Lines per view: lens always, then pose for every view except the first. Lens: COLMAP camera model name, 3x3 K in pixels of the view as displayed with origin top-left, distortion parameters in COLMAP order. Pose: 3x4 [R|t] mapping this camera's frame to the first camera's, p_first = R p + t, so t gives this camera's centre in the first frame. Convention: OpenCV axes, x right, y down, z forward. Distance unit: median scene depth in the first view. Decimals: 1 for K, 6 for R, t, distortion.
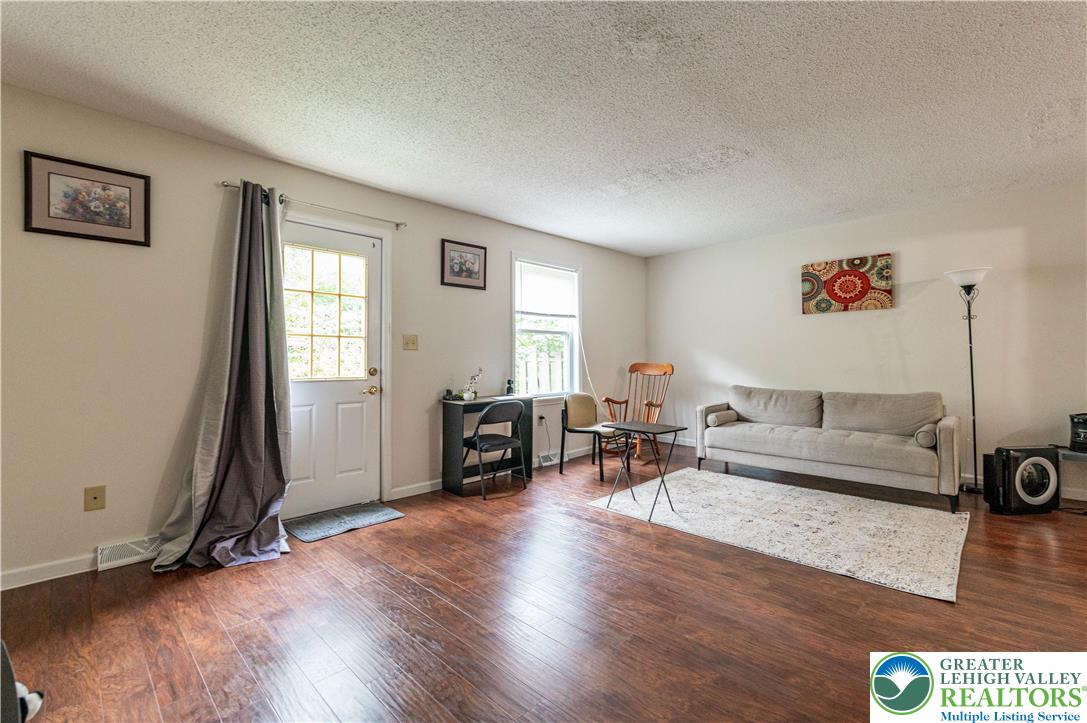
lens RADIAL K [[468.5, 0, 547.9], [0, 468.5, 361.7], [0, 0, 1]] dist [-0.001067, 0.001323]
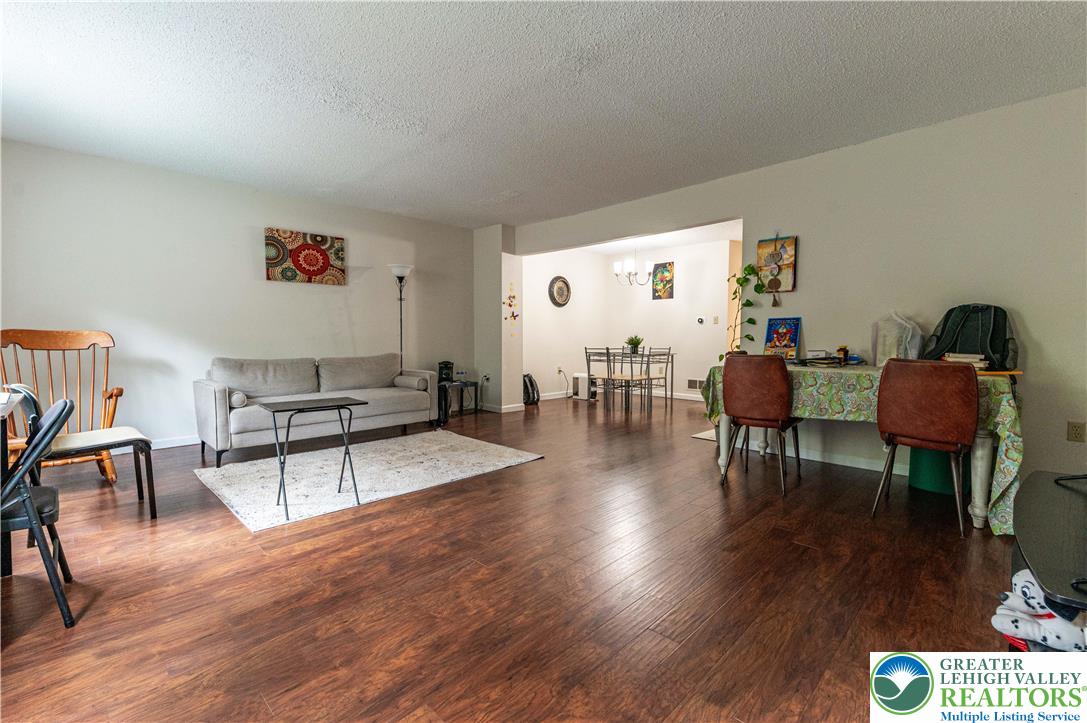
lens RADIAL K [[468.5, 0, 570.9], [0, 468.5, 366.4], [0, 0, 1]] dist [-0.001067, 0.001323]
pose [[-0.012092, -0.057867, 0.998251, -0.510717], [0.009512, 0.998272, 0.057983, 0.029274], [-0.999882, 0.010196, -0.011520, 0.484799]]
